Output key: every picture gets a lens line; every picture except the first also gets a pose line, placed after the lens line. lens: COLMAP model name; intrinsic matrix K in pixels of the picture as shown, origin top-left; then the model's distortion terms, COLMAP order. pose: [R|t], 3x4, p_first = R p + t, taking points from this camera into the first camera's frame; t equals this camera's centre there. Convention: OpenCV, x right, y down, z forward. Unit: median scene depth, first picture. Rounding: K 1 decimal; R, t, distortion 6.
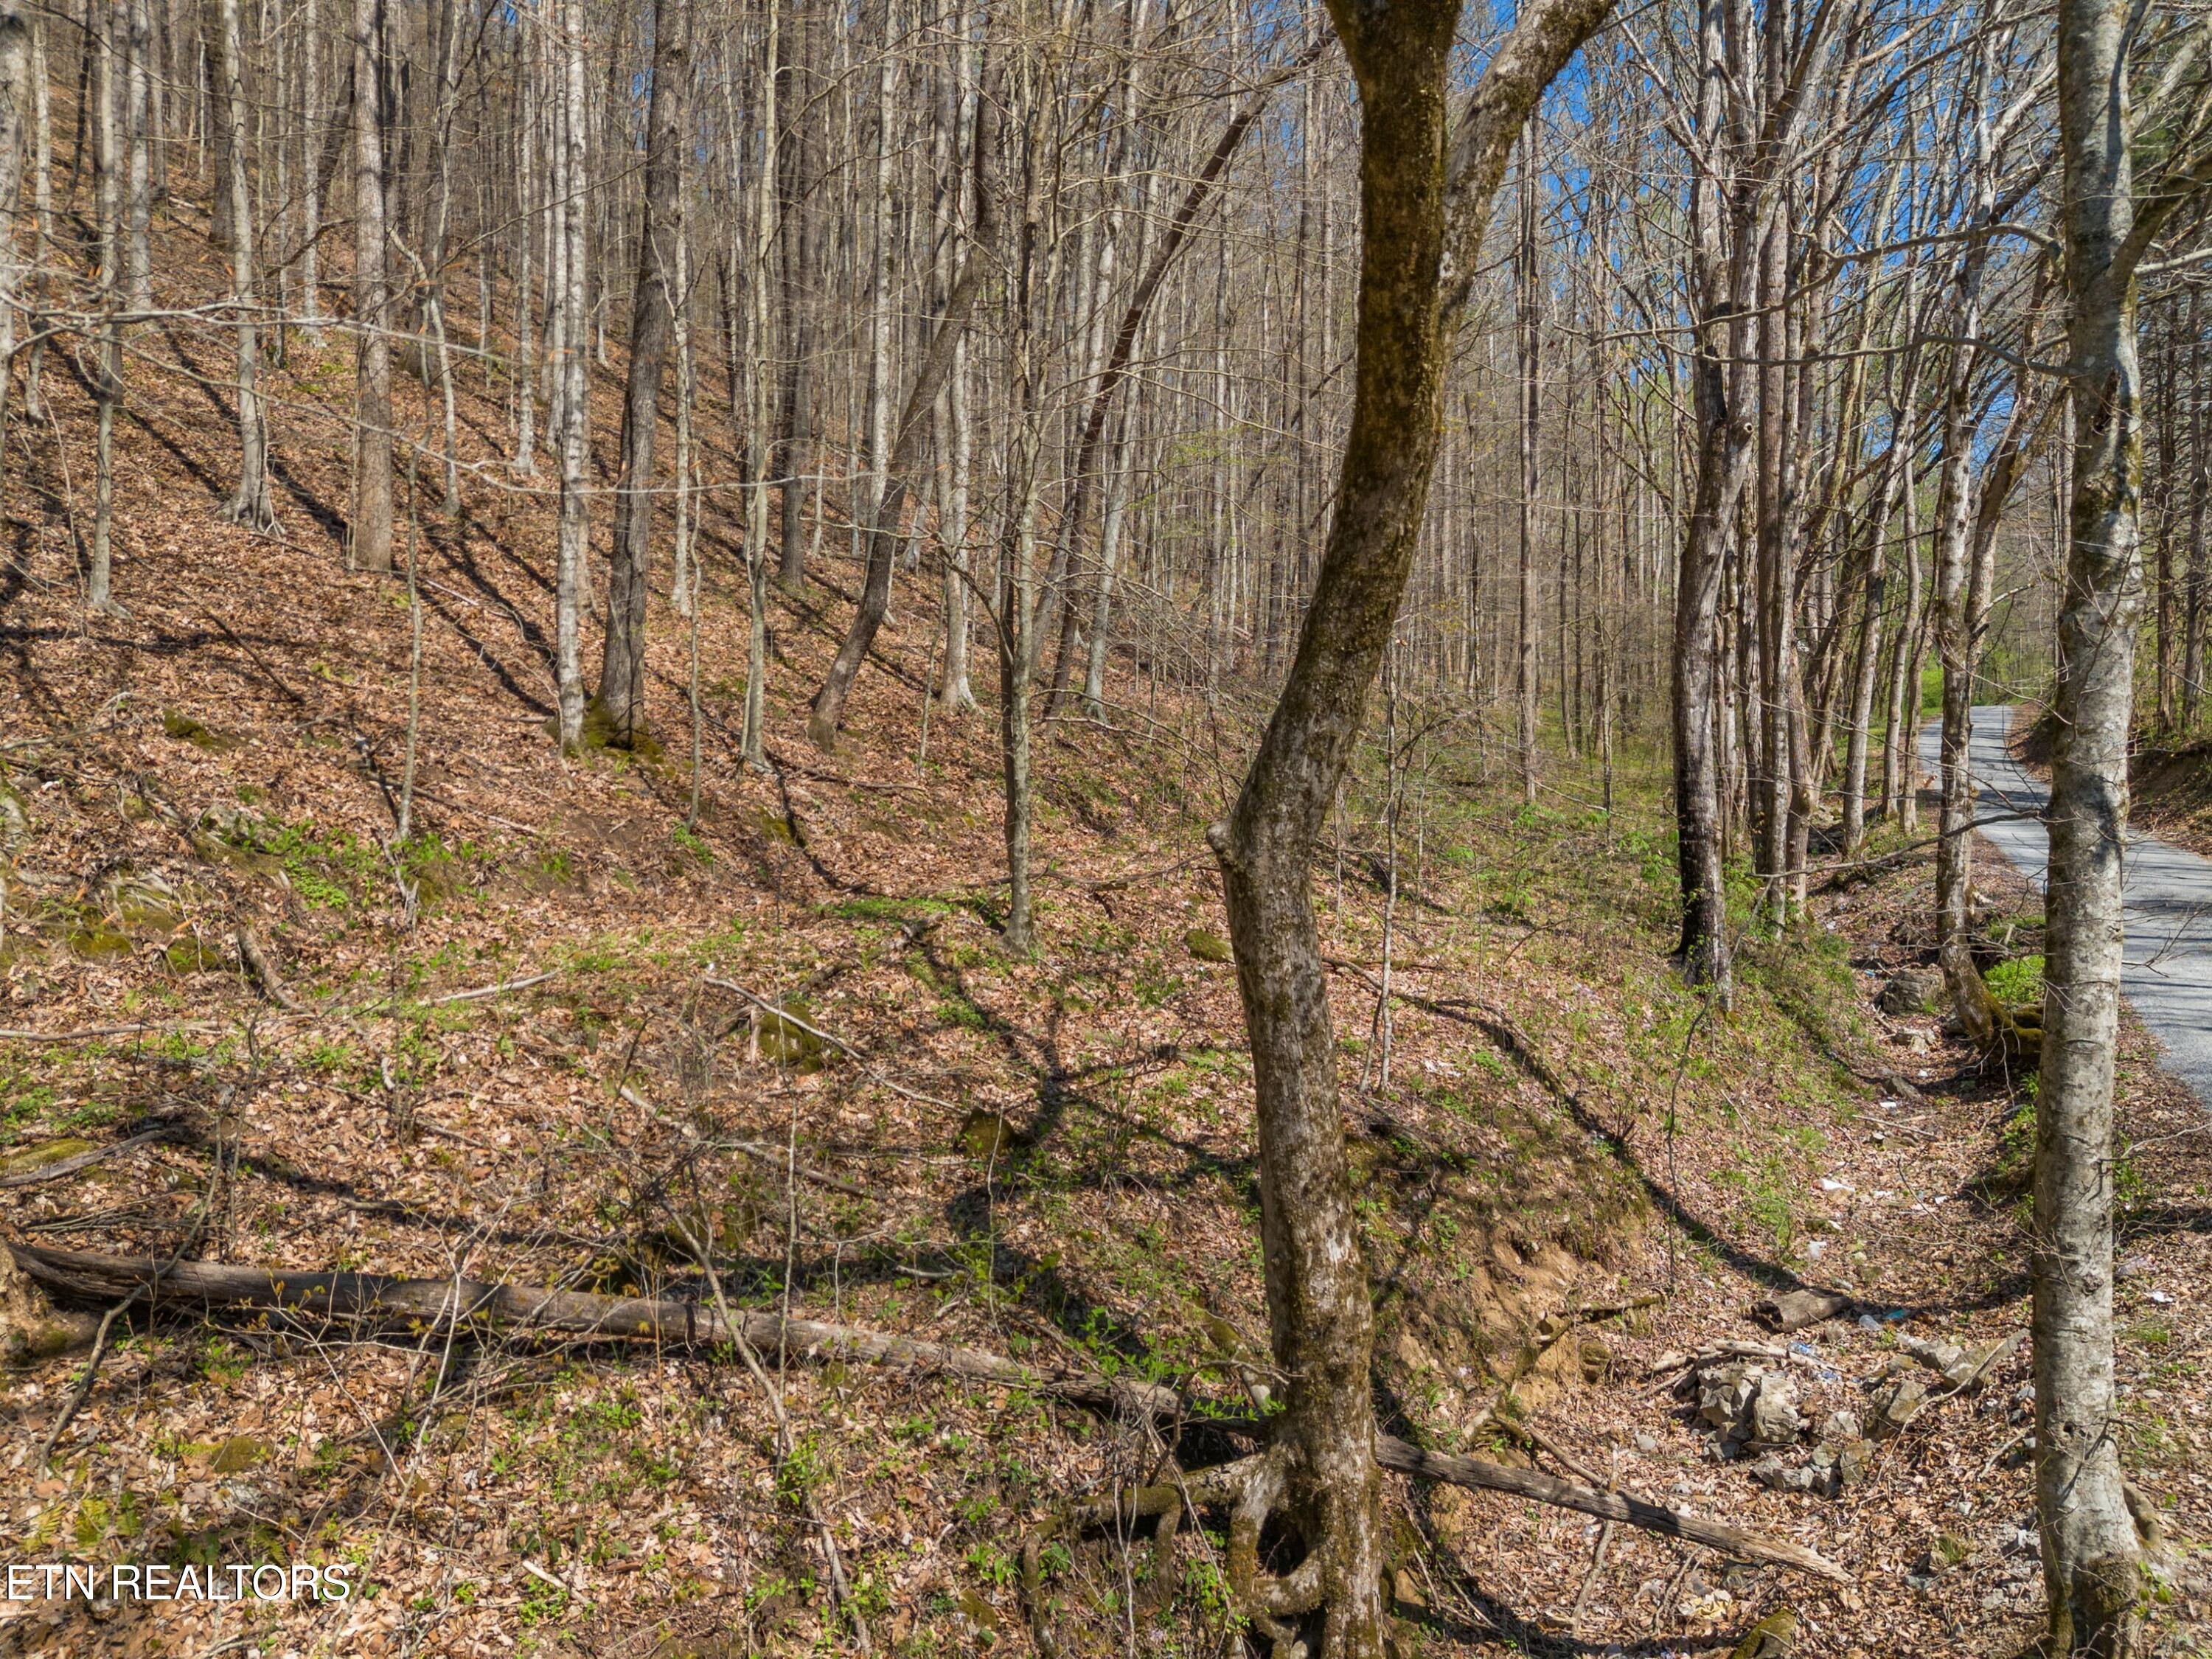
lens RADIAL K [[1828.6, 0, 1166.9], [0, 1828.6, 827.9], [0, 0, 1]] dist [0.087983, 0.000022]
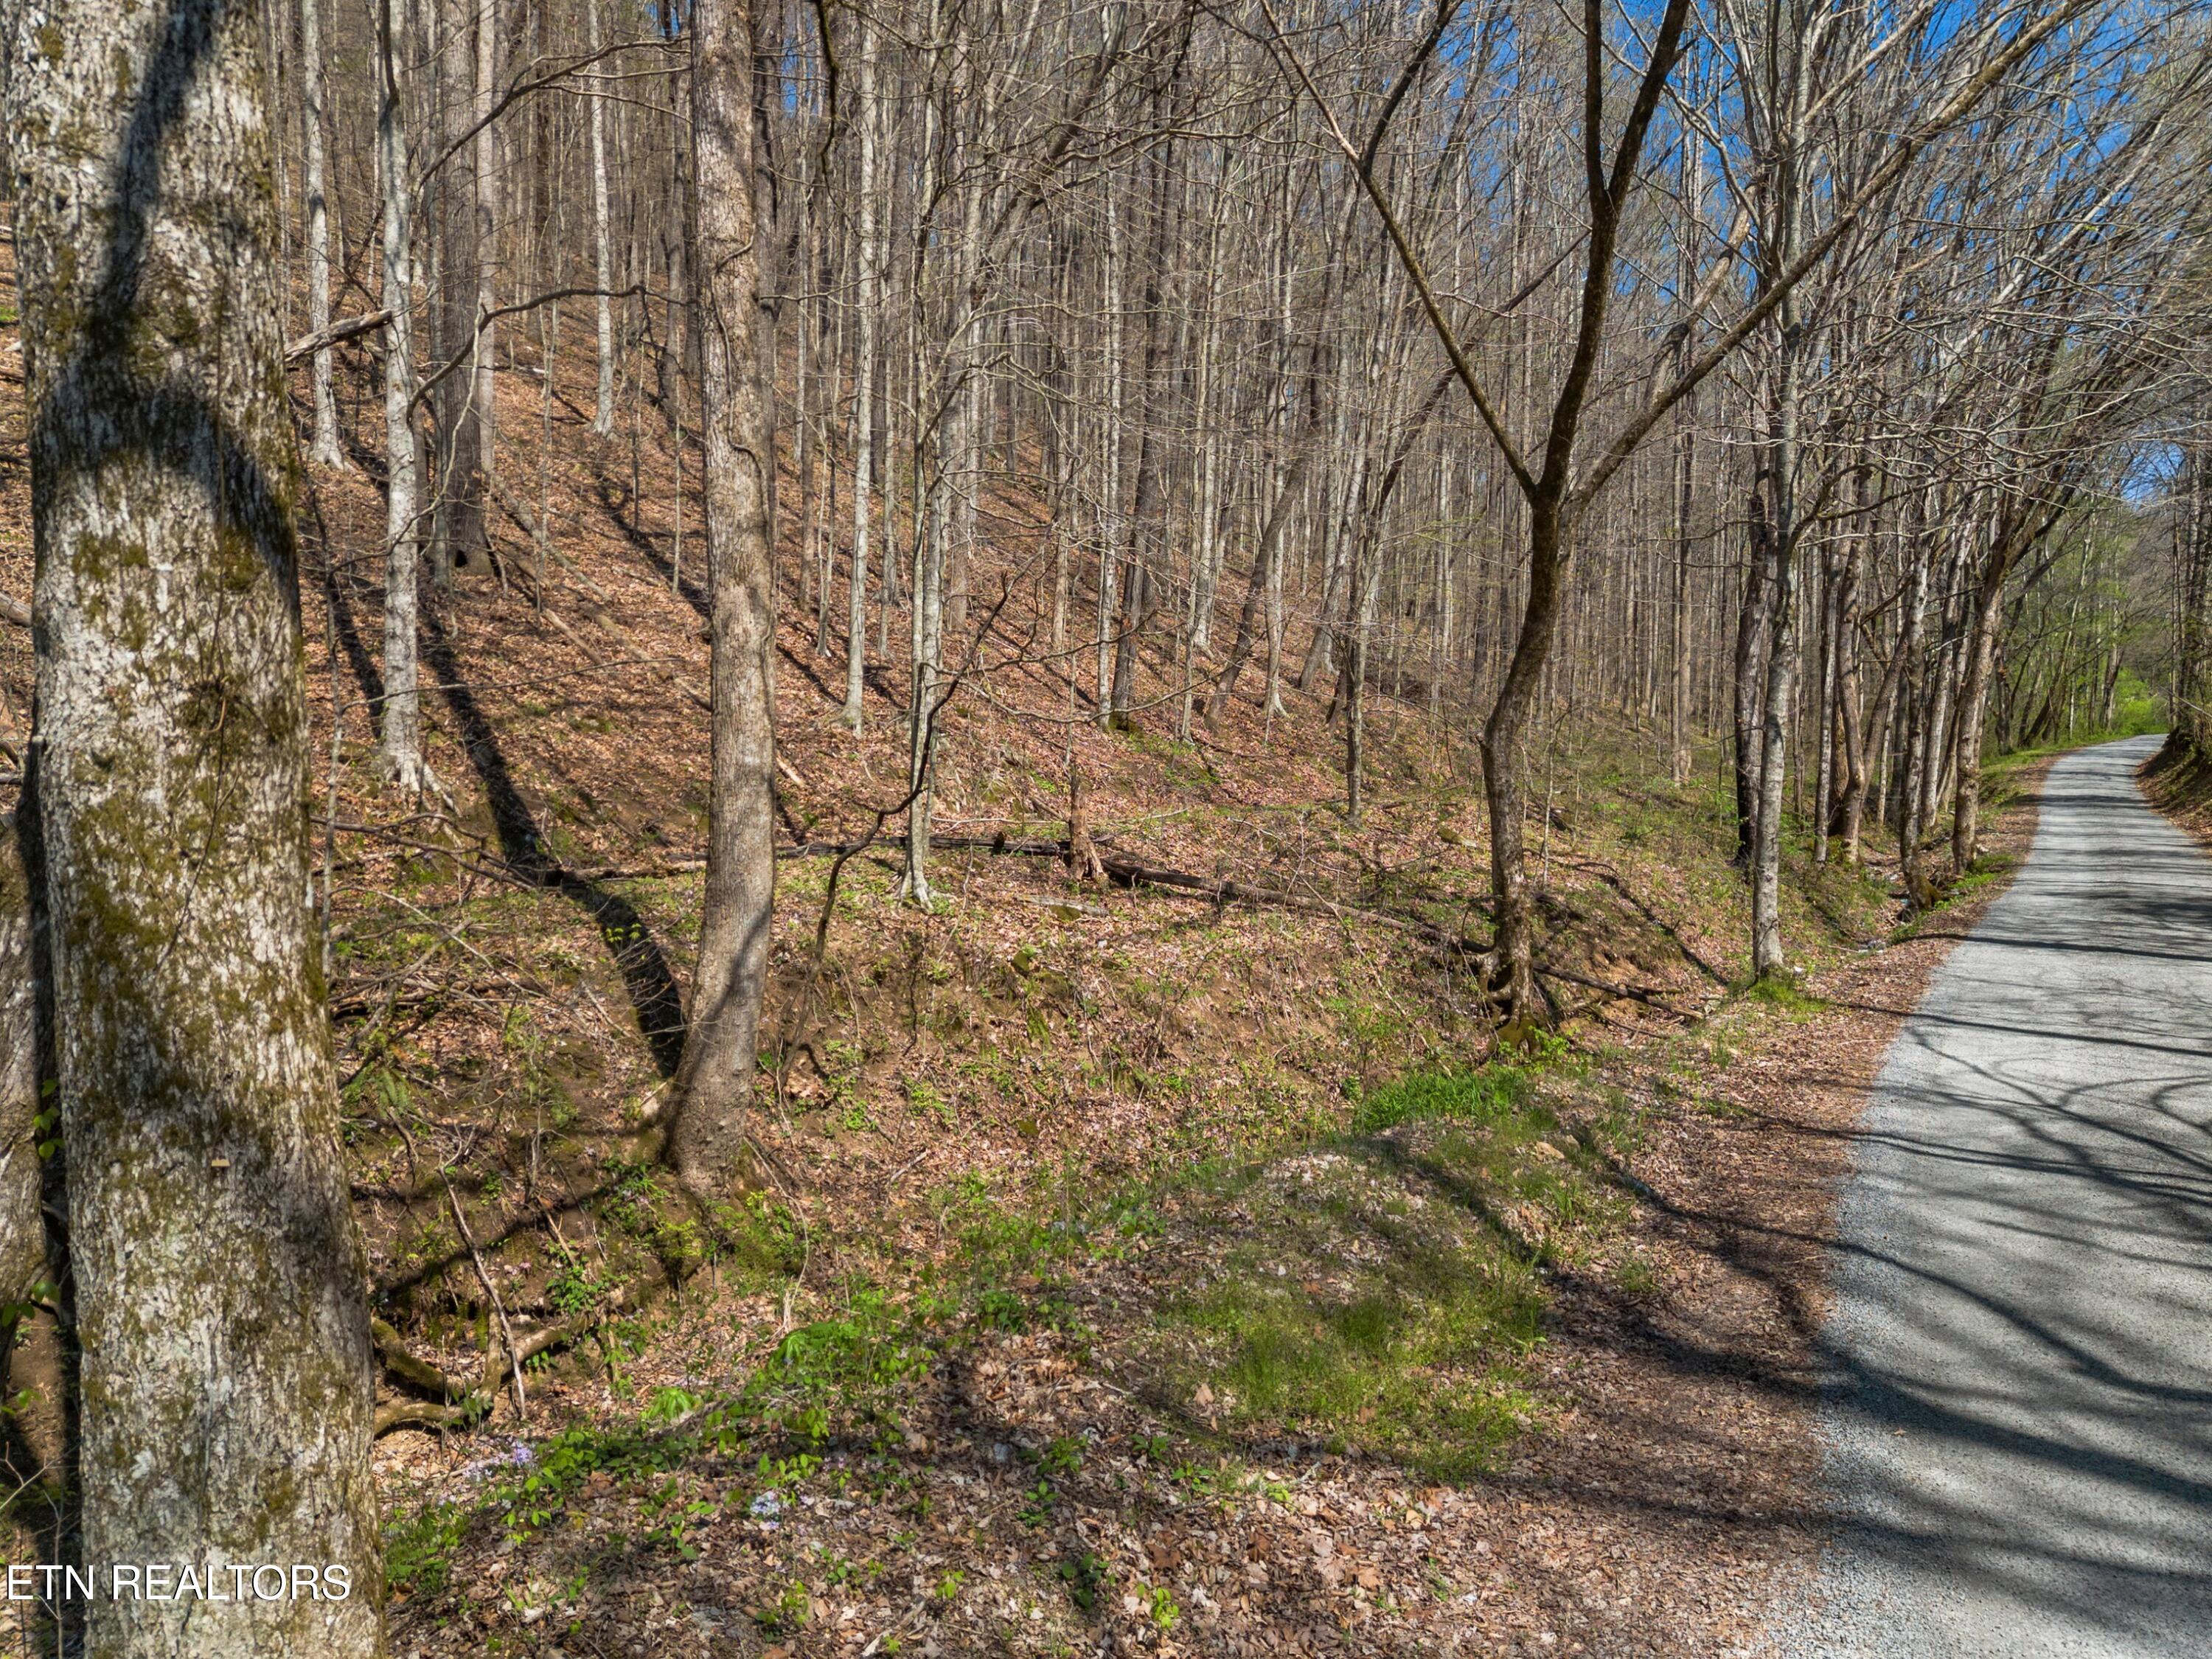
lens RADIAL K [[1596.1, 0, 1106.0], [0, 1596.1, 829.5], [0, 0, 1]] dist [0.067030, -0.070965]
pose [[0.986630, 0.015664, -0.162220, -0.077890], [-0.016092, 0.999870, -0.001325, 0.089532], [0.162178, 0.003918, 0.986754, -0.883707]]
